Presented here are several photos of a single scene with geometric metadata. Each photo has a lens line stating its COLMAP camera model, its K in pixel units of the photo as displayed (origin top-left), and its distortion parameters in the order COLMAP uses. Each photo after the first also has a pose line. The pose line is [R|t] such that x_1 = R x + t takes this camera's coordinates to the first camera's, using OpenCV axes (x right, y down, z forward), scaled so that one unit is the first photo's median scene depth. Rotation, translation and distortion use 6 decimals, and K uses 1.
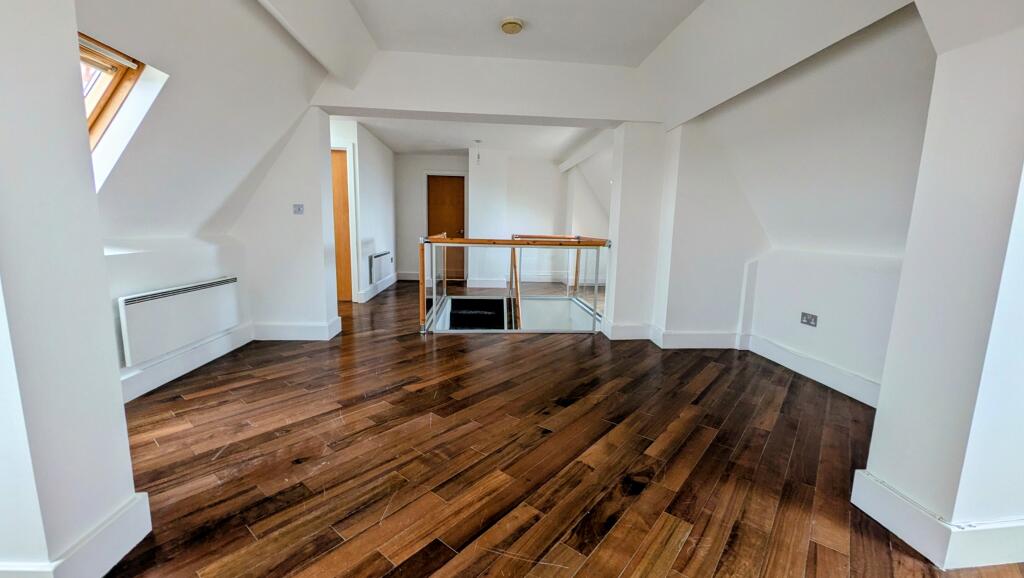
lens RADIAL K [[409.0, 0, 512.4], [0, 409.0, 288.7], [0, 0, 1]] dist [0.004112, -0.000339]
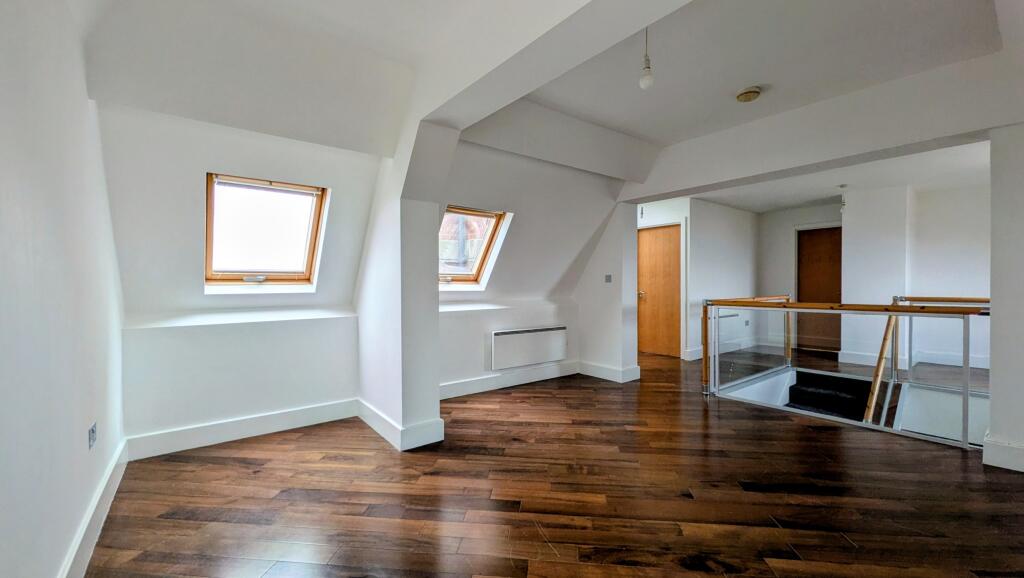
lens RADIAL K [[409.0, 0, 511.0], [0, 409.0, 291.1], [0, 0, 1]] dist [0.004112, -0.000339]
pose [[0.547436, -0.011904, -0.836763, 0.431986], [-0.107781, 0.990568, -0.084606, -0.008005], [0.829878, 0.136503, 0.540990, 0.023622]]
